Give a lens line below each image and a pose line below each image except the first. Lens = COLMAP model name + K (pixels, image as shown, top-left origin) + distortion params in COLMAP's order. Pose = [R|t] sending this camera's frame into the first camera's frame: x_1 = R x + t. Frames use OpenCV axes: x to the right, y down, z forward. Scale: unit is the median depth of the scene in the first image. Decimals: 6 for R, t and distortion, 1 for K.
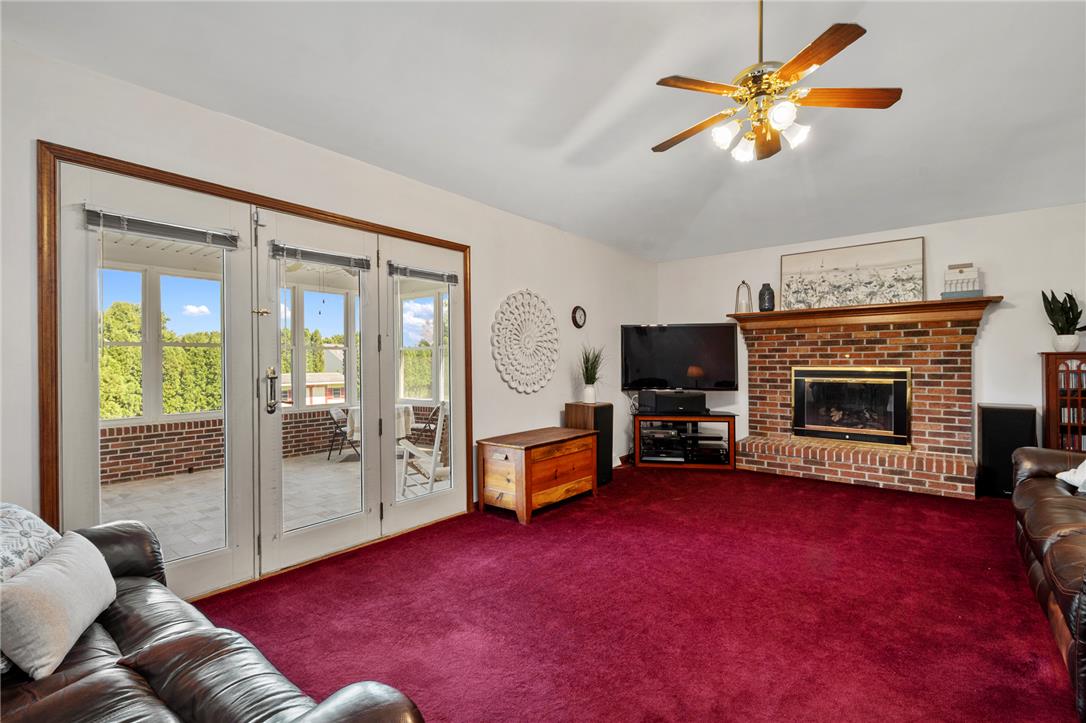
lens RADIAL K [[492.7, 0, 543.1], [0, 492.7, 363.9], [0, 0, 1]] dist [0.004559, -0.002821]
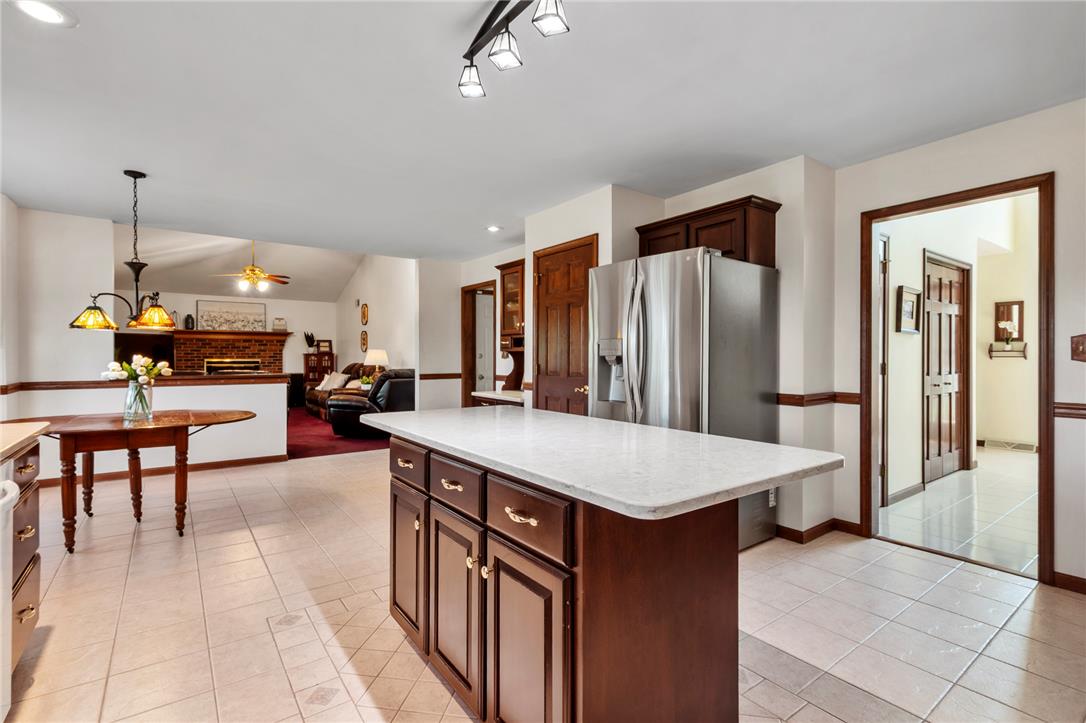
lens RADIAL K [[492.7, 0, 536.7], [0, 492.7, 354.9], [0, 0, 1]] dist [0.004559, -0.002821]
pose [[0.256949, 0.007724, 0.966394, -1.213342], [0.002616, 0.999959, -0.008687, 0.011043], [-0.966421, 0.004760, 0.256919, -0.889174]]
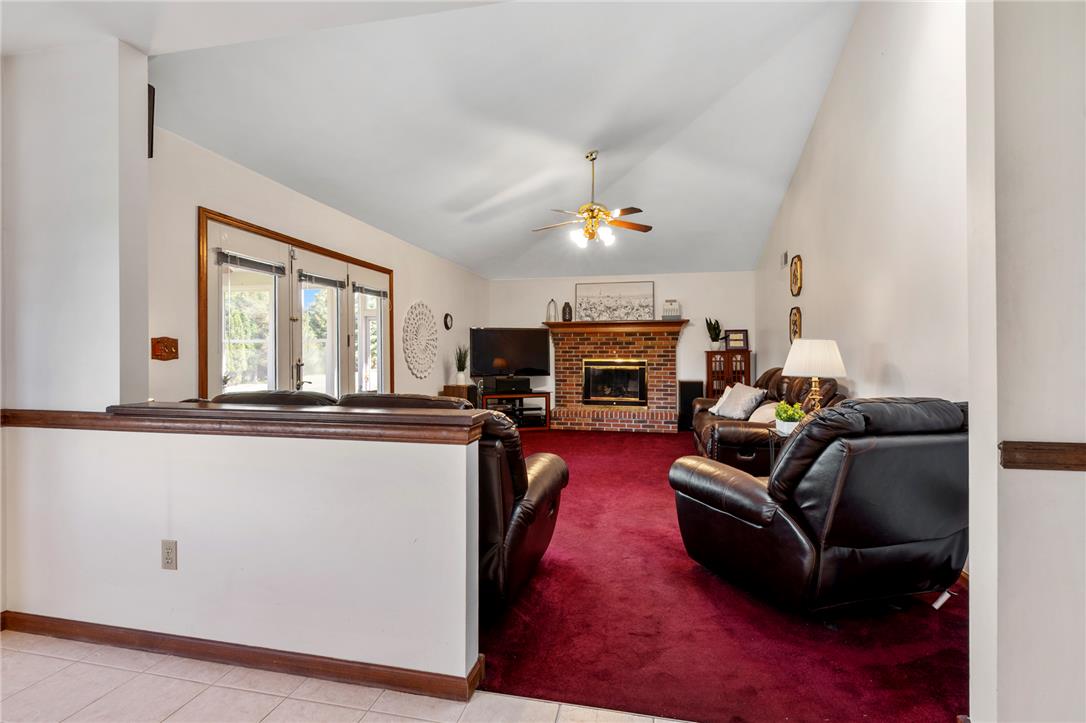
lens RADIAL K [[492.7, 0, 550.0], [0, 492.7, 355.3], [0, 0, 1]] dist [0.004559, -0.002821]
pose [[0.891153, 0.004138, 0.453683, -0.312164], [-0.001957, 0.999984, -0.005276, 0.003124], [-0.453698, 0.003814, 0.891147, -0.343680]]
